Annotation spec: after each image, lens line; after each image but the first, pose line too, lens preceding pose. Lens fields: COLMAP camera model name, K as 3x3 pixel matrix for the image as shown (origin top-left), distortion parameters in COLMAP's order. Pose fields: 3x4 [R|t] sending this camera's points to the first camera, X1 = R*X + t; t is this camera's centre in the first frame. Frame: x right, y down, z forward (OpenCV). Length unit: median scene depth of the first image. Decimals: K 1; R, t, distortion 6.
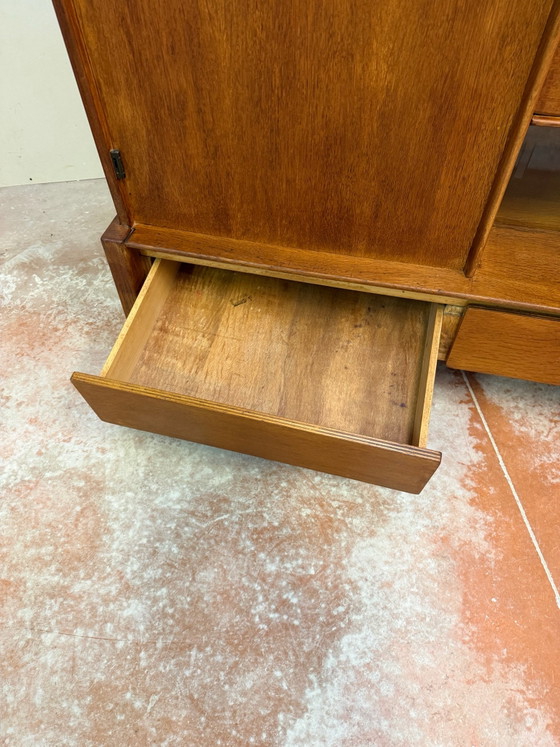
lens RADIAL K [[531.0, 0, 280.7], [0, 531.0, 370.5], [0, 0, 1]] dist [0.036084, -0.057354]
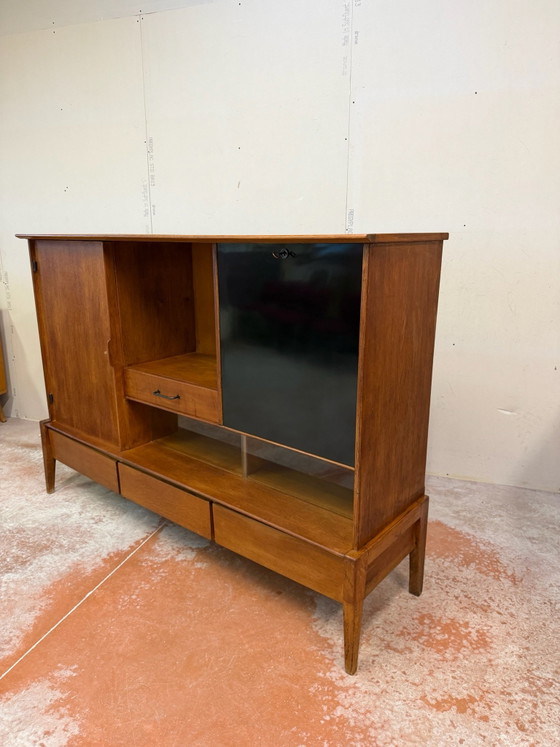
lens RADIAL K [[528.4, 0, 276.6], [0, 528.4, 374.6], [0, 0, 1]] dist [-0.000130, -0.003894]
pose [[0.899299, 0.129138, -0.417833, 1.948631], [-0.352138, 0.780390, -0.516711, 0.571679], [0.259346, 0.611813, 0.747278, -0.940993]]
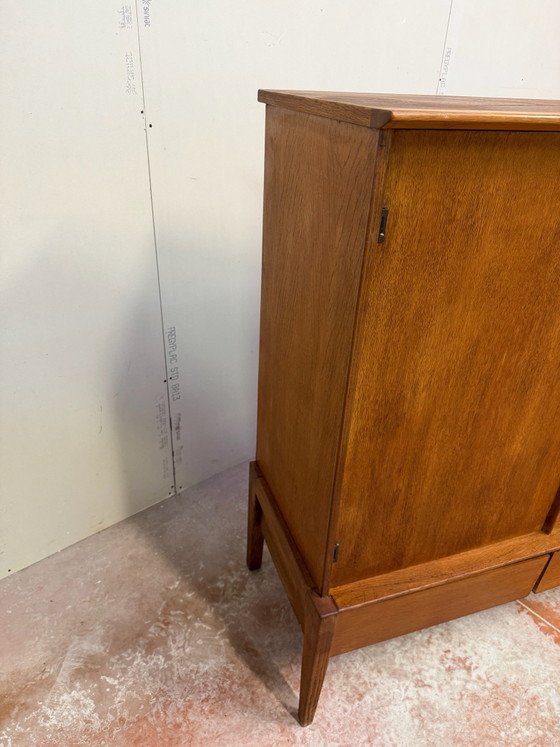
lens RADIAL K [[536.0, 0, 276.4], [0, 536.0, 375.5], [0, 0, 1]] dist [-0.000852, -0.003973]
pose [[0.836291, -0.227535, 0.498844, -0.863395], [0.392177, 0.884063, -0.254225, -0.446330], [-0.383165, 0.408242, 0.828567, -0.128439]]
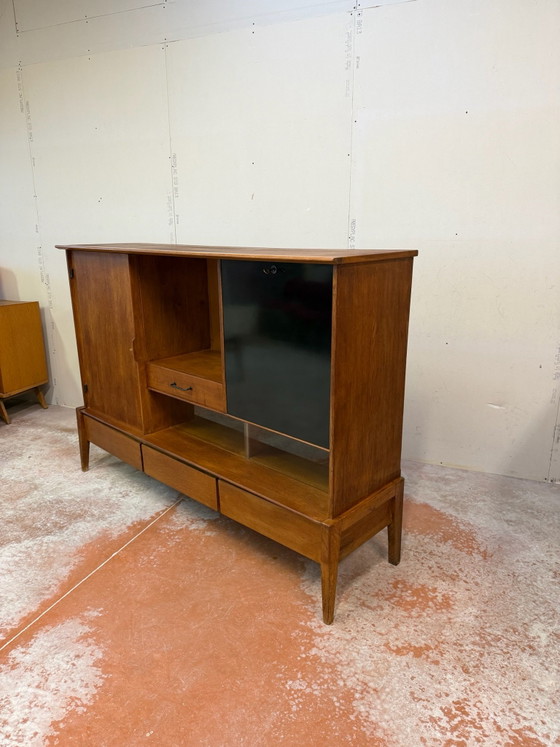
lens RADIAL K [[524.0, 0, 276.3], [0, 524.0, 377.1], [0, 0, 1]] dist [0.035798, -0.052587]
pose [[0.868973, 0.147845, -0.472258, 2.221858], [-0.392956, 0.786213, -0.476922, 0.658451], [0.300785, 0.600009, 0.741294, -1.139577]]
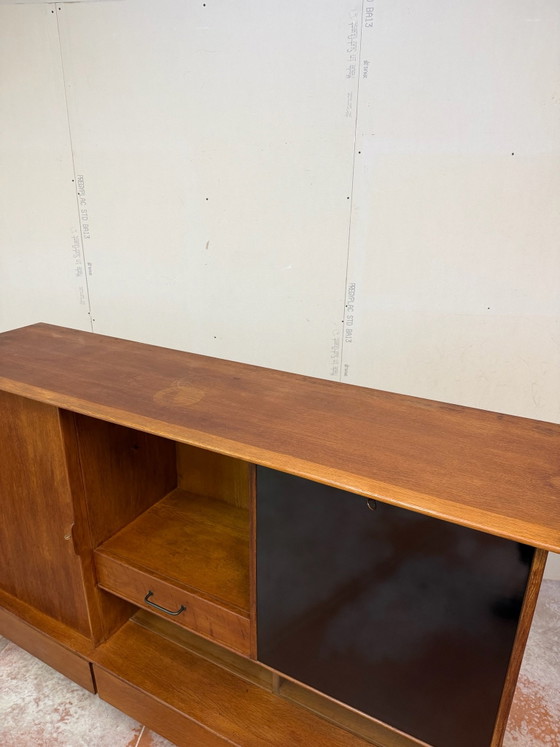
lens RADIAL K [[524.0, 0, 276.3], [0, 524.0, 377.1], [0, 0, 1]] dist [0.035798, -0.052587]
pose [[0.964824, 0.120899, -0.233450, 1.252351], [-0.223011, 0.846610, -0.483238, -0.214694], [0.139218, 0.518301, 0.843791, -1.040165]]
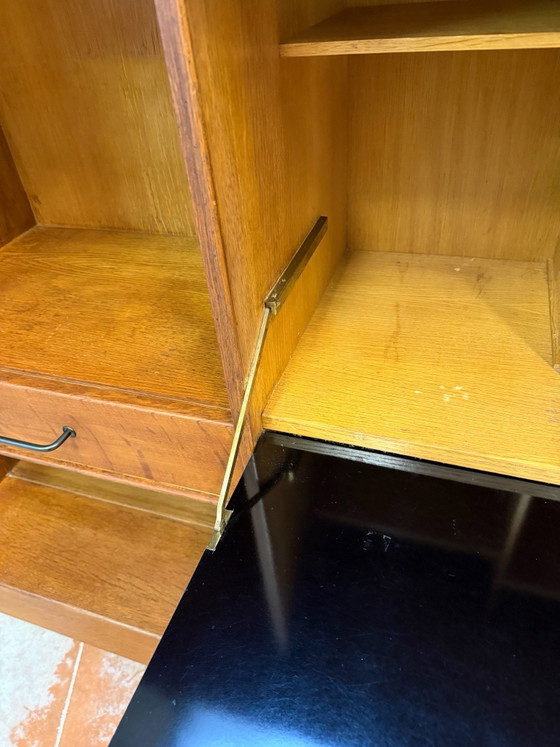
lens RADIAL K [[524.0, 0, 276.3], [0, 524.0, 377.1], [0, 0, 1]] dist [0.035798, -0.052587]
pose [[0.994368, 0.011213, -0.105387, 1.025944], [-0.032974, 0.977766, -0.207091, -0.269230], [0.100721, 0.209399, 0.972629, -0.014994]]
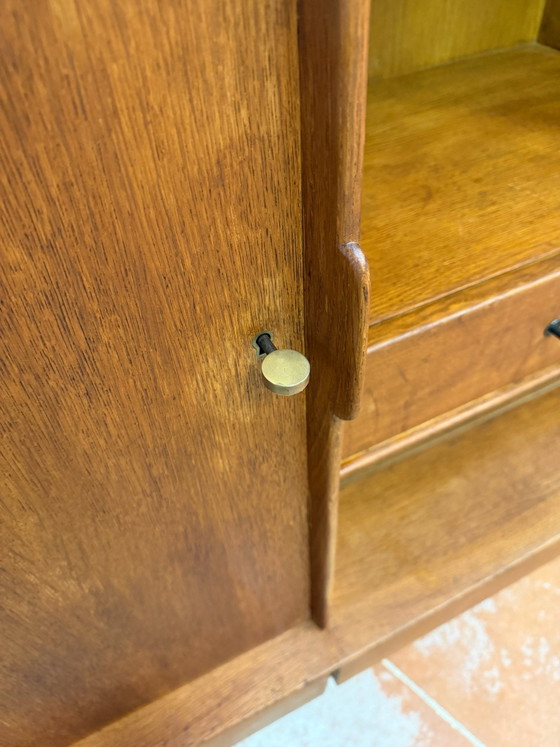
lens RADIAL K [[538.9, 0, 285.8], [0, 538.9, 386.2], [0, 0, 1]] dist [0.002285, 0.005436]
pose [[0.760563, -0.494420, 0.420824, 0.160291], [0.528412, 0.847984, 0.041277, -0.453765], [-0.377260, 0.190974, 0.906203, 0.303076]]
